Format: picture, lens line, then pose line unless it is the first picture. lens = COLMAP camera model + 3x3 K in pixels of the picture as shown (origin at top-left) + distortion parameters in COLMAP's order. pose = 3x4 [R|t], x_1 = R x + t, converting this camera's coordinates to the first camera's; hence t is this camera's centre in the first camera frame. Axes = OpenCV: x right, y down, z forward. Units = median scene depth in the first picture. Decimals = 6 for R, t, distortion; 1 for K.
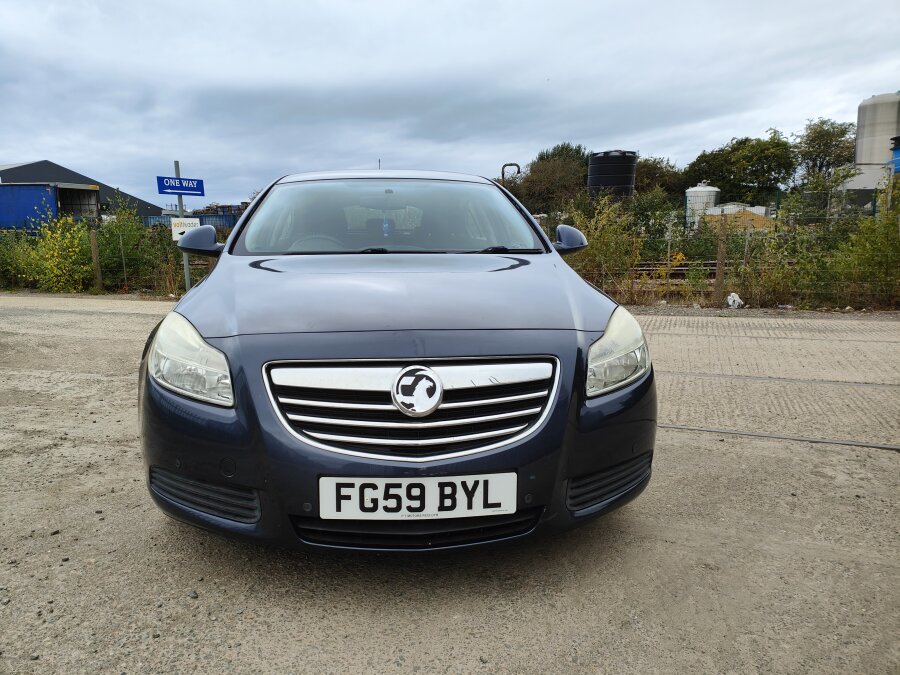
lens RADIAL K [[645.2, 0, 423.6], [0, 645.2, 366.3], [0, 0, 1]] dist [0.107734, -0.111054]
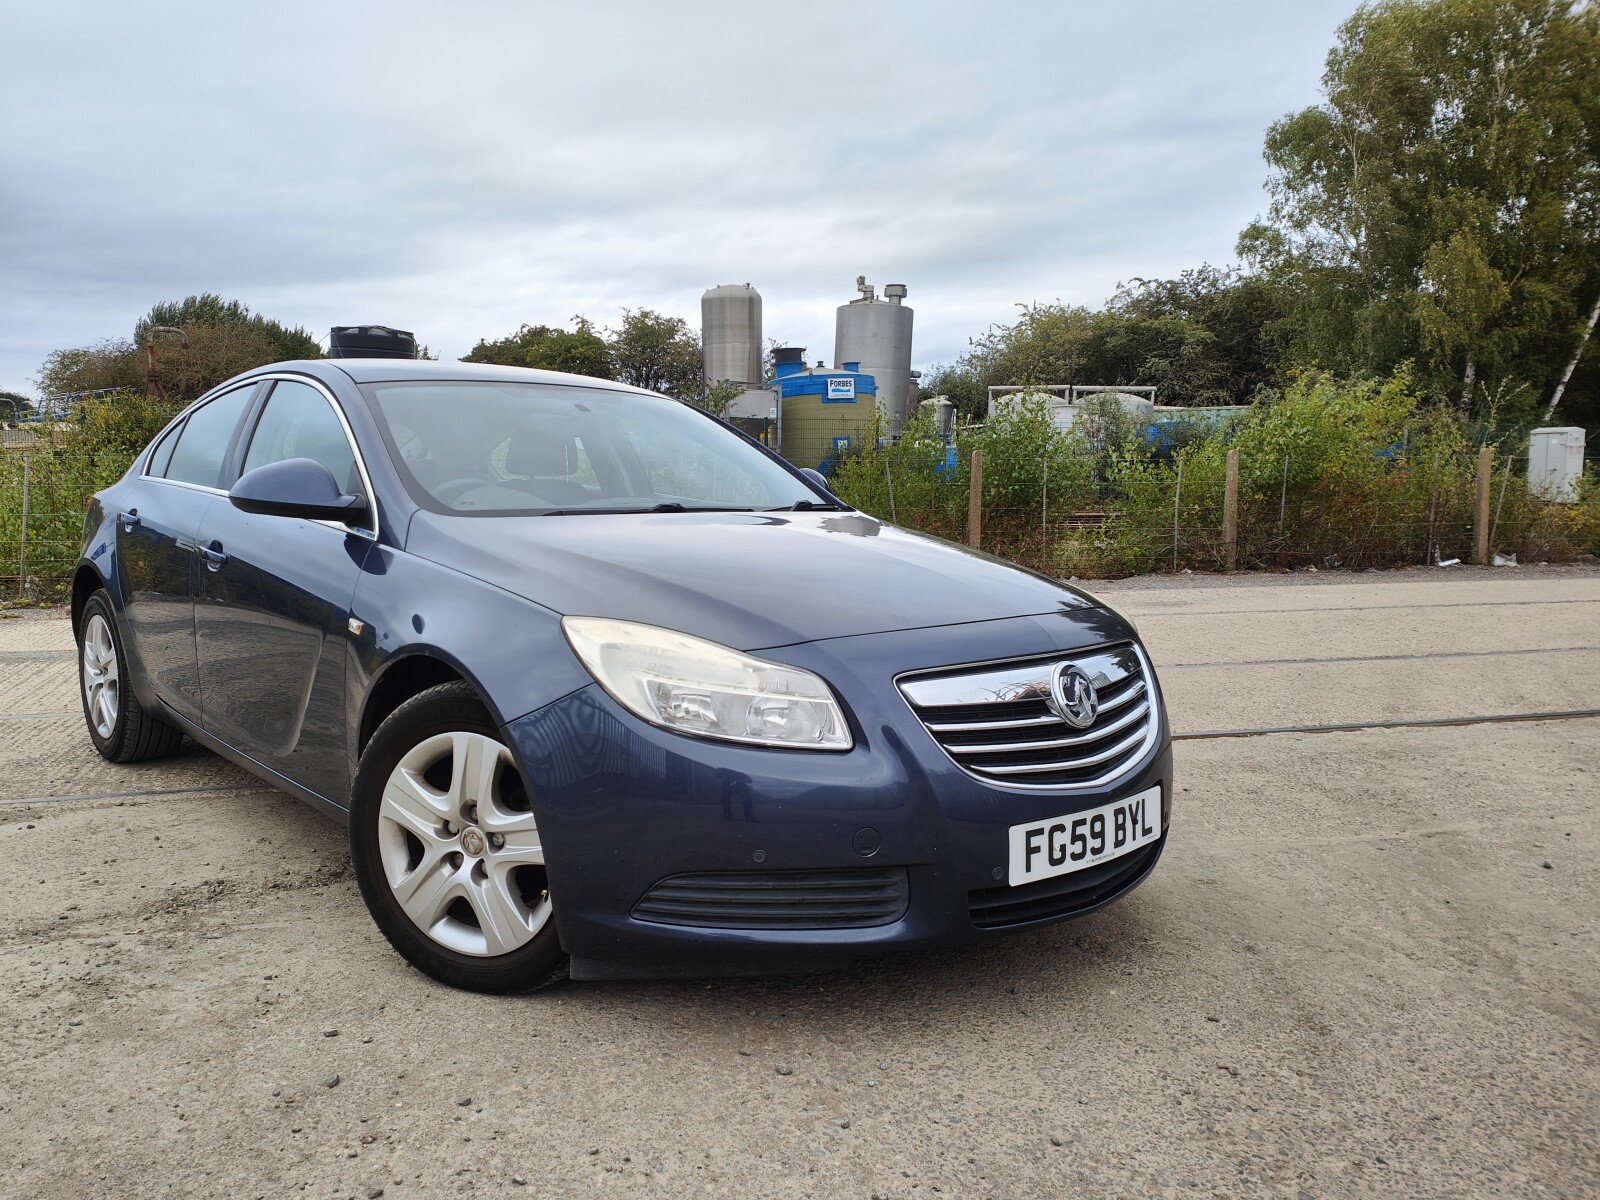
lens RADIAL K [[1162.1, 0, 737.0], [0, 1162.1, 601.6], [0, 0, 1]] dist [0.106968, -0.106647]
pose [[0.815373, -0.051260, 0.576662, -1.119003], [0.102169, 0.993180, -0.056177, -0.032265], [-0.569849, 0.104722, 0.815049, 0.094896]]
